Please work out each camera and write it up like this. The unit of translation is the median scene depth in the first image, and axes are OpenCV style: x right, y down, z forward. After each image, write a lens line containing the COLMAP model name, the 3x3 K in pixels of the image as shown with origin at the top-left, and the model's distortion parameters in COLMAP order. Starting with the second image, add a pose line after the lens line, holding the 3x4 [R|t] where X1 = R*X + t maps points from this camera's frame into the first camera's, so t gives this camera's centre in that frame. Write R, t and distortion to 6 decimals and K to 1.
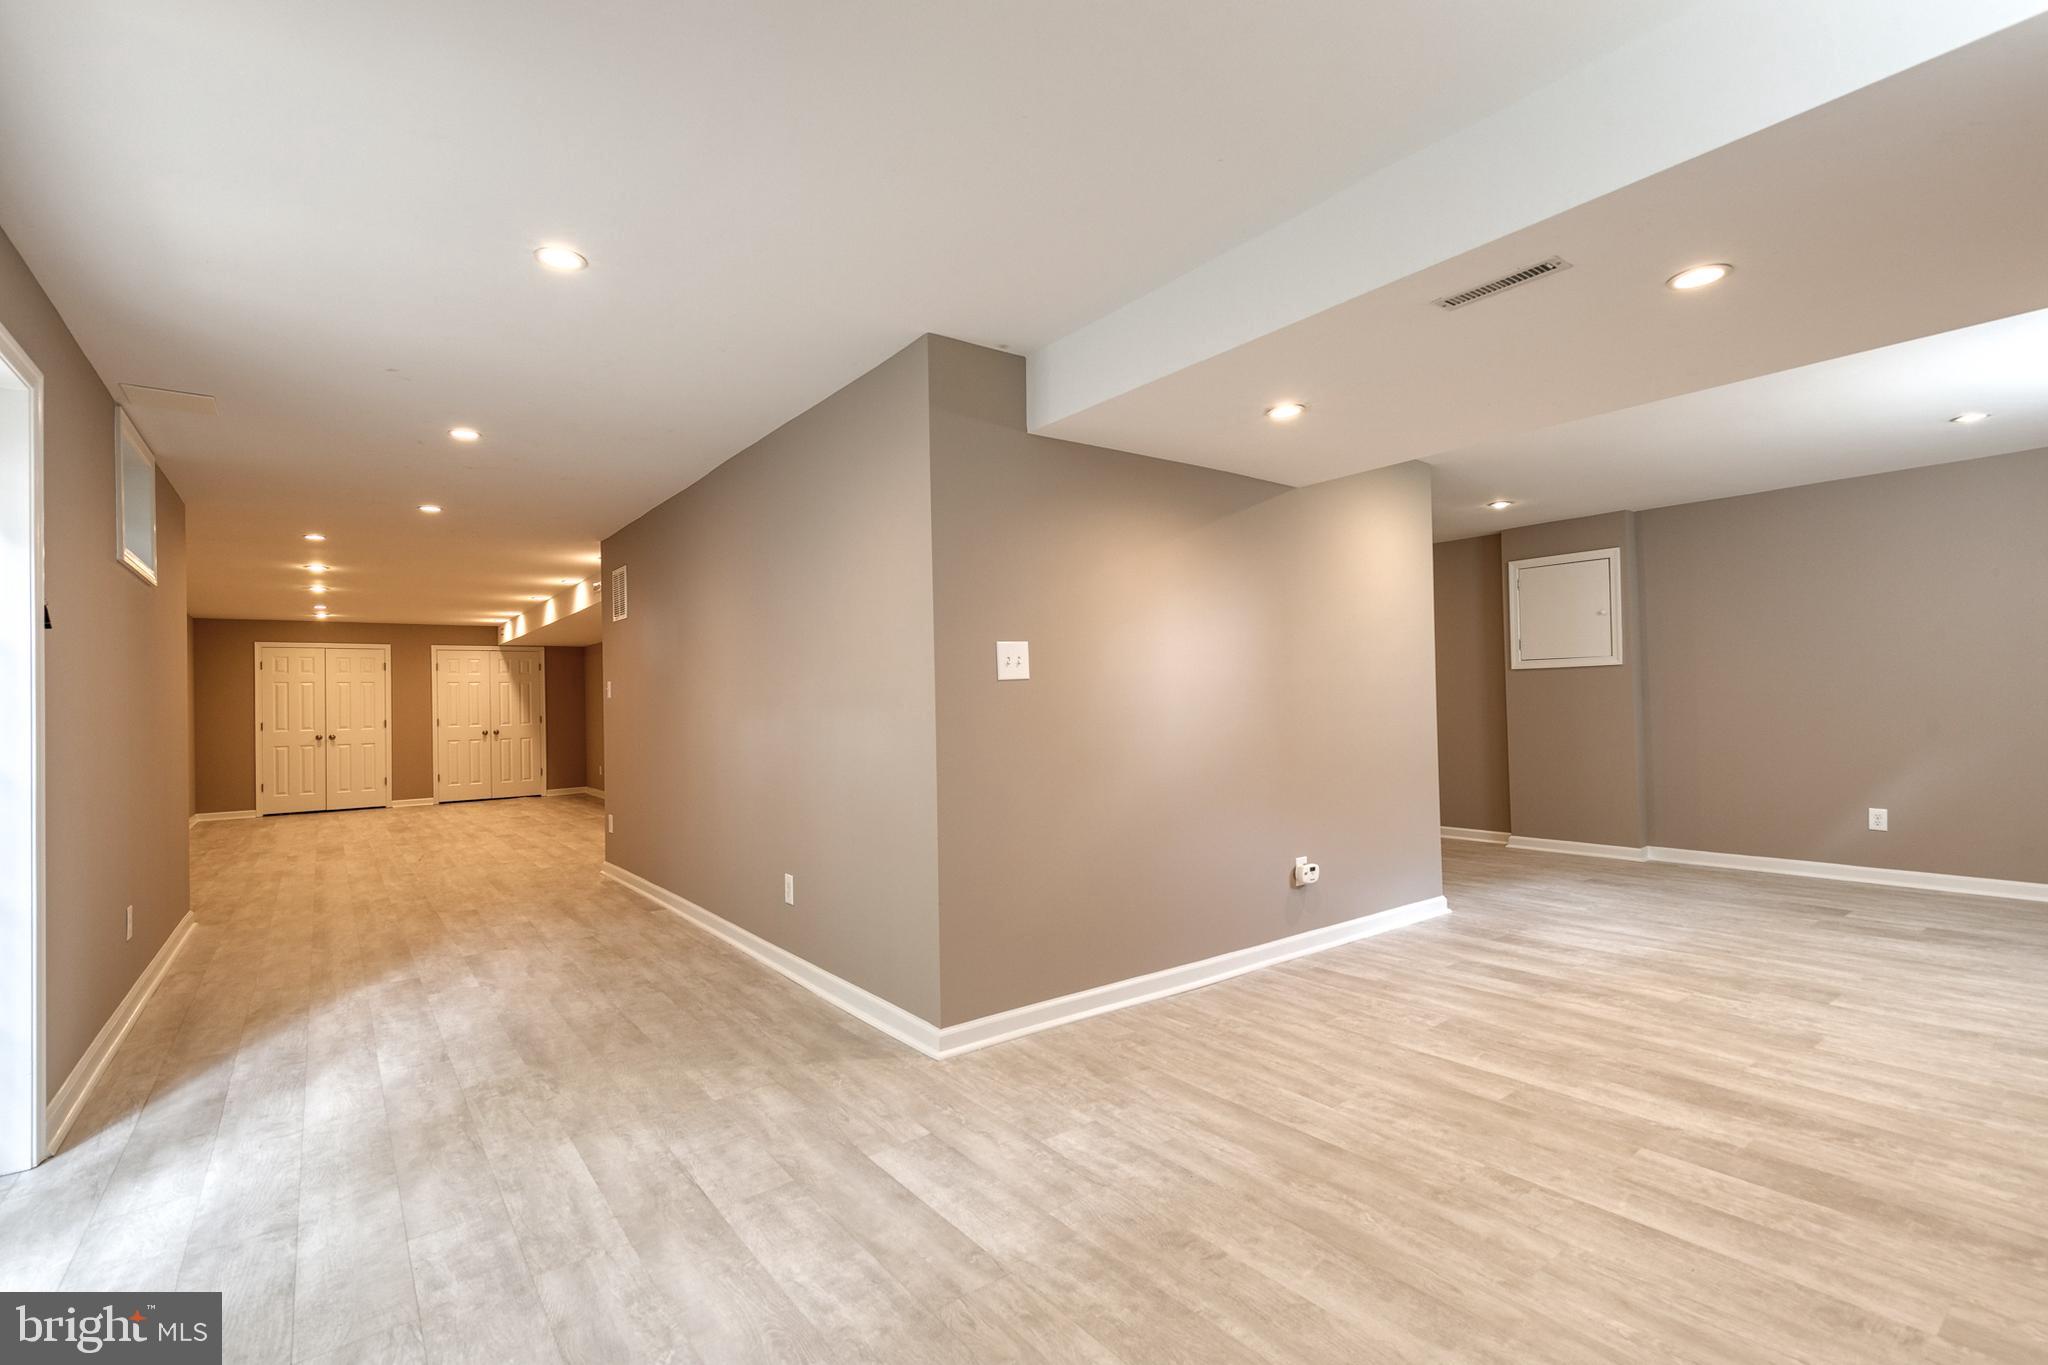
lens RADIAL K [[923.6, 0, 1038.6], [0, 923.6, 686.5], [0, 0, 1]] dist [0.012143, -0.000300]
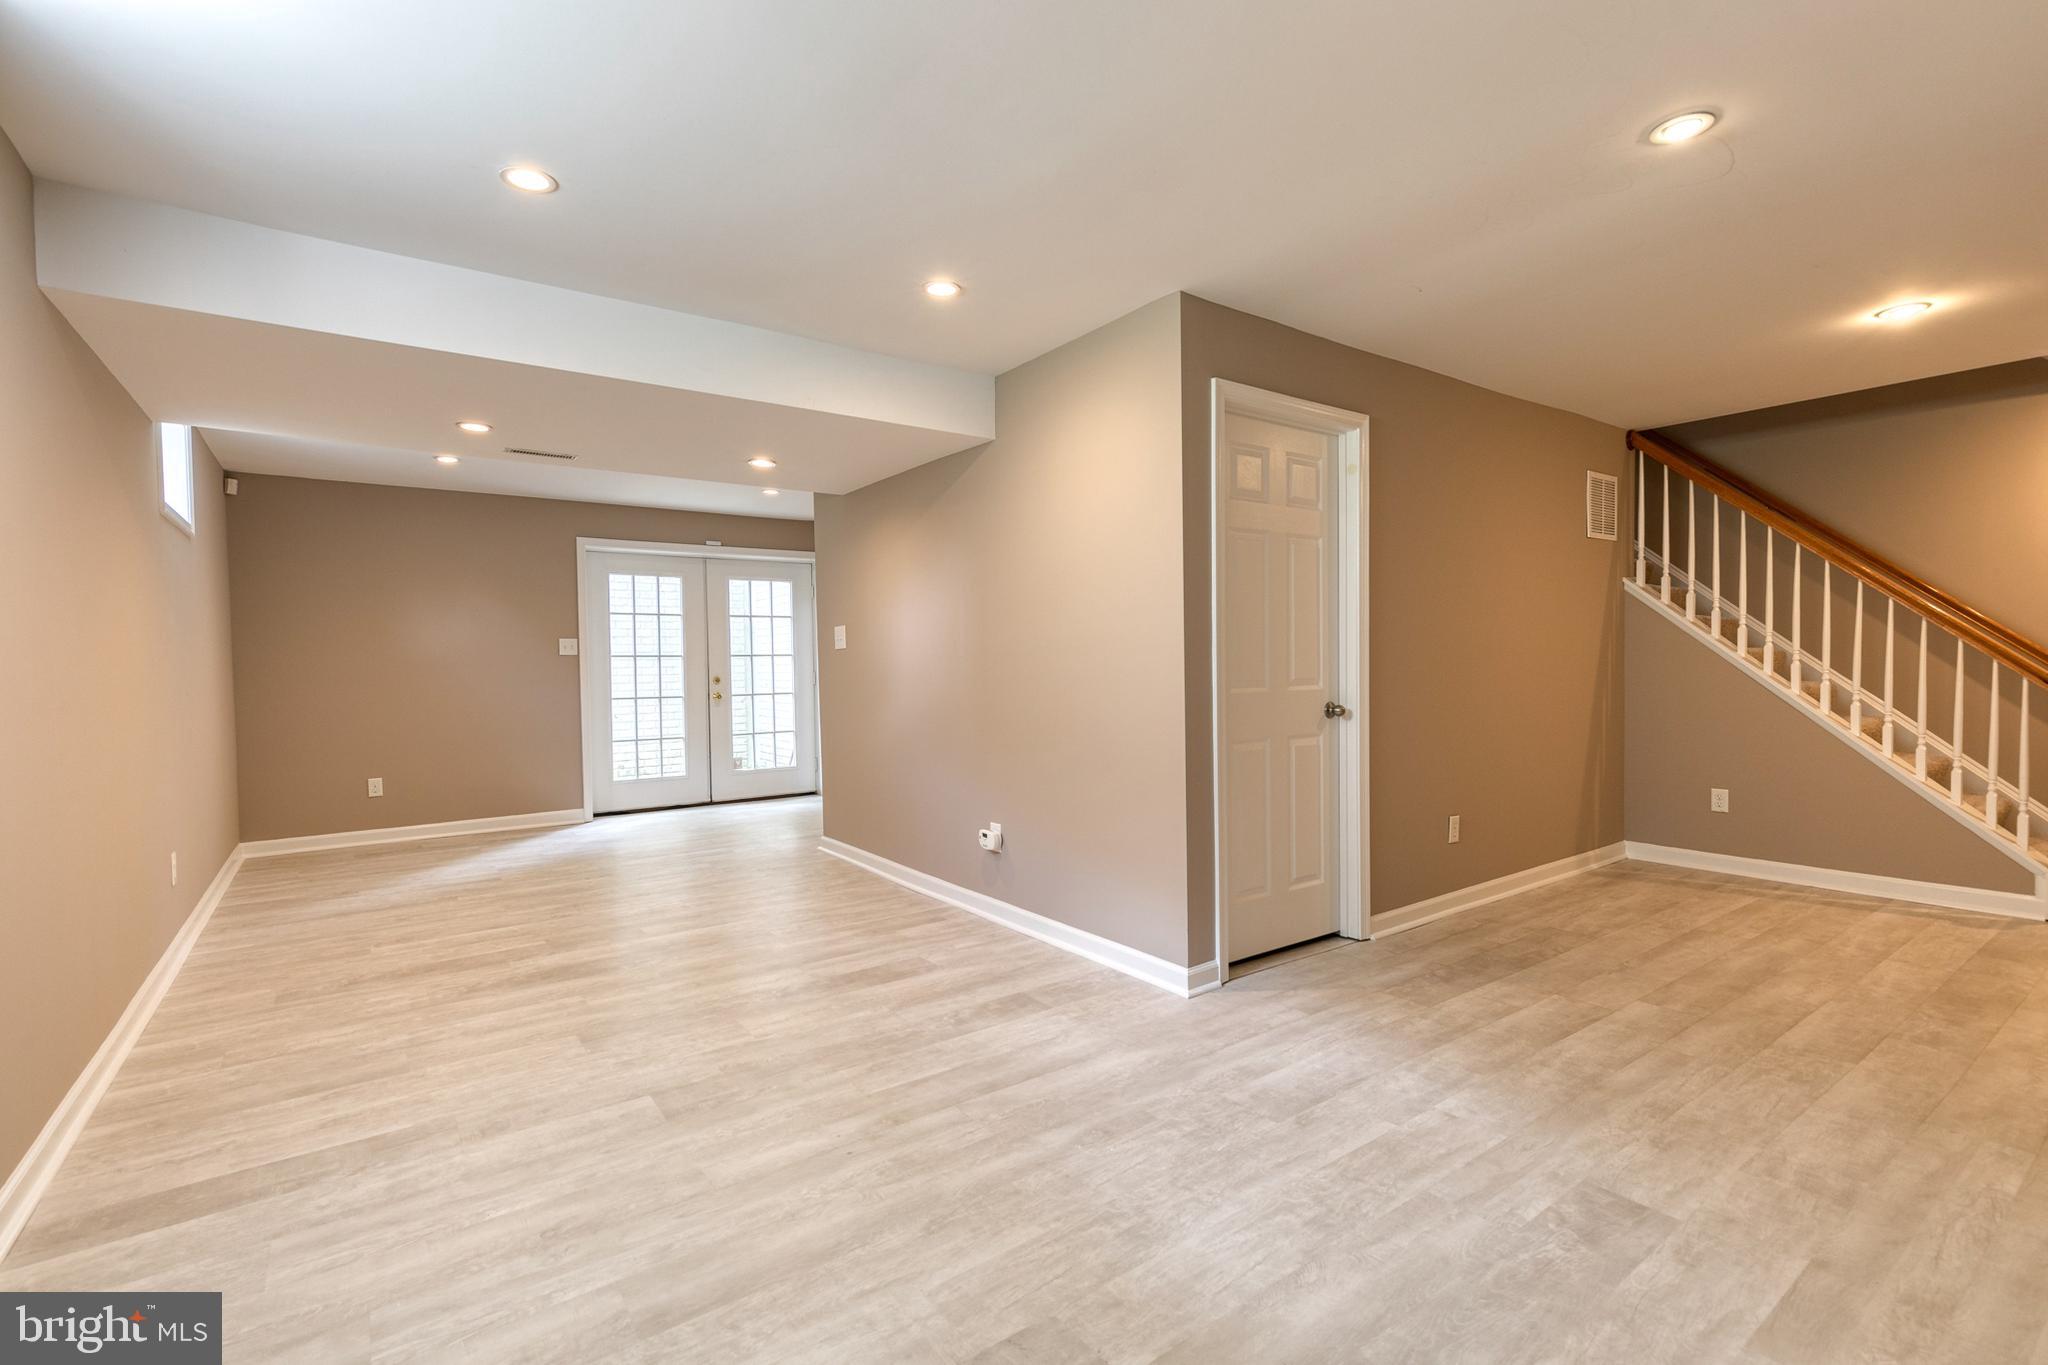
lens RADIAL K [[923.6, 0, 1038.6], [0, 923.6, 686.5], [0, 0, 1]] dist [0.012143, -0.000300]
pose [[-0.026586, 0.048188, -0.998484, 1.638739], [0.031912, 0.998369, 0.047333, -0.006365], [0.999137, -0.030606, -0.028080, 1.409646]]
